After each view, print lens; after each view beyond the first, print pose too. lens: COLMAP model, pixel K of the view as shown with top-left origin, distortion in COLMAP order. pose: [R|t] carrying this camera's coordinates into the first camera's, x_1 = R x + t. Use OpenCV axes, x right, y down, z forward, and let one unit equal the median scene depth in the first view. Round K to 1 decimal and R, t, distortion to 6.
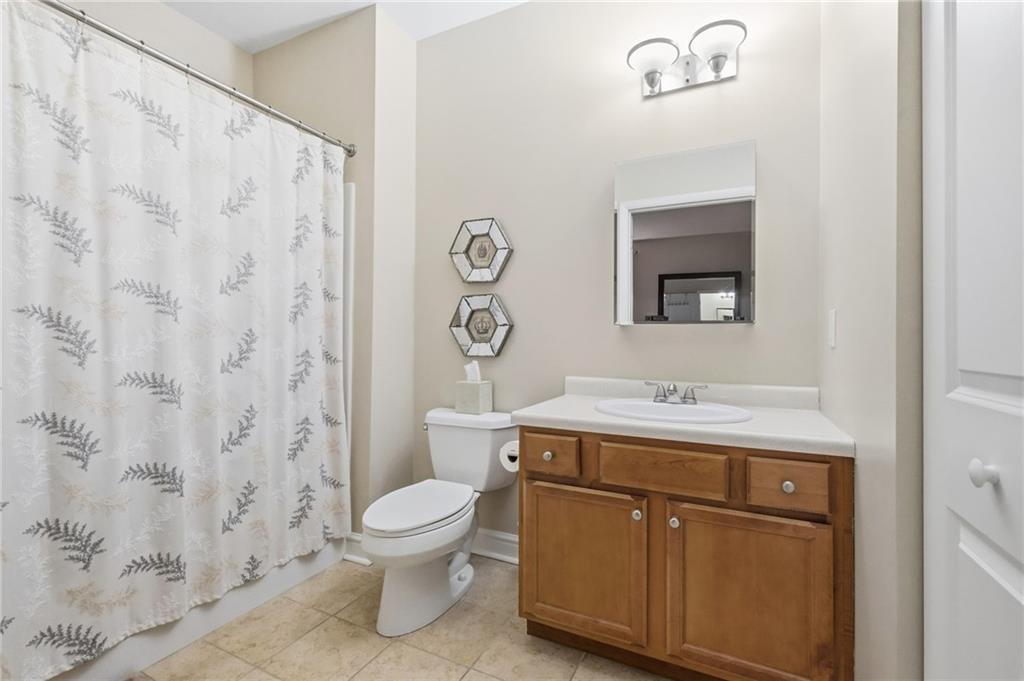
lens RADIAL K [[460.5, 0, 512.0], [0, 460.5, 340.5], [0, 0, 1]] dist [-0.001693, -0.000281]
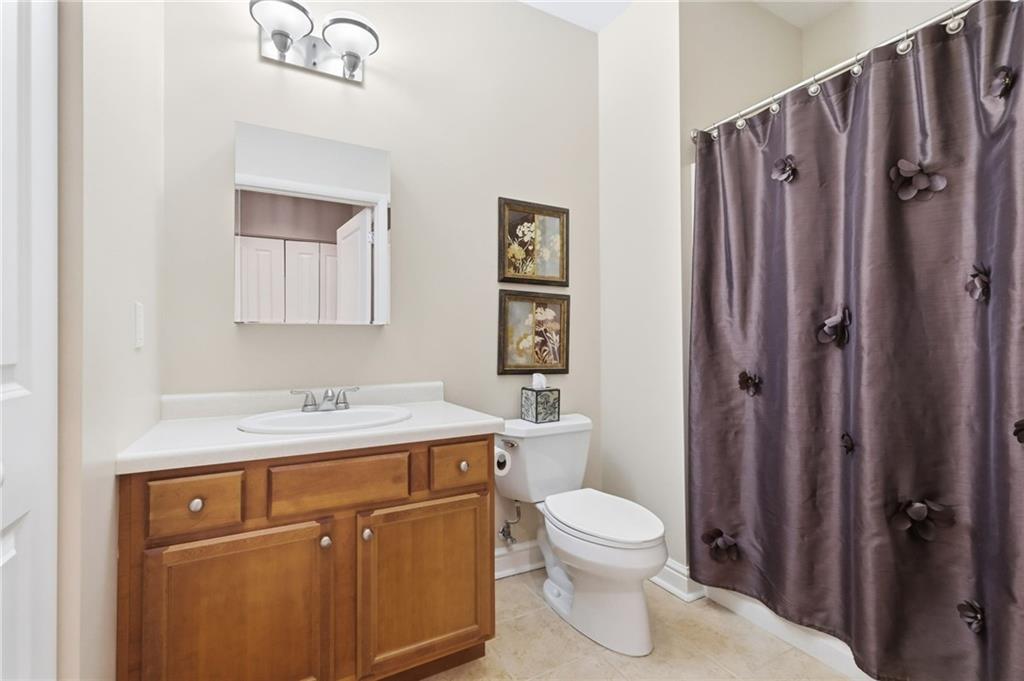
lens RADIAL K [[496.6, 0, 511.0], [0, 496.6, 333.4], [0, 0, 1]] dist [0.002109, -0.000283]
pose [[0.554048, 0.000806, 0.832484, -0.268615], [0.013085, 0.999868, -0.009677, -0.004172], [-0.832382, 0.016254, 0.553964, 0.137239]]
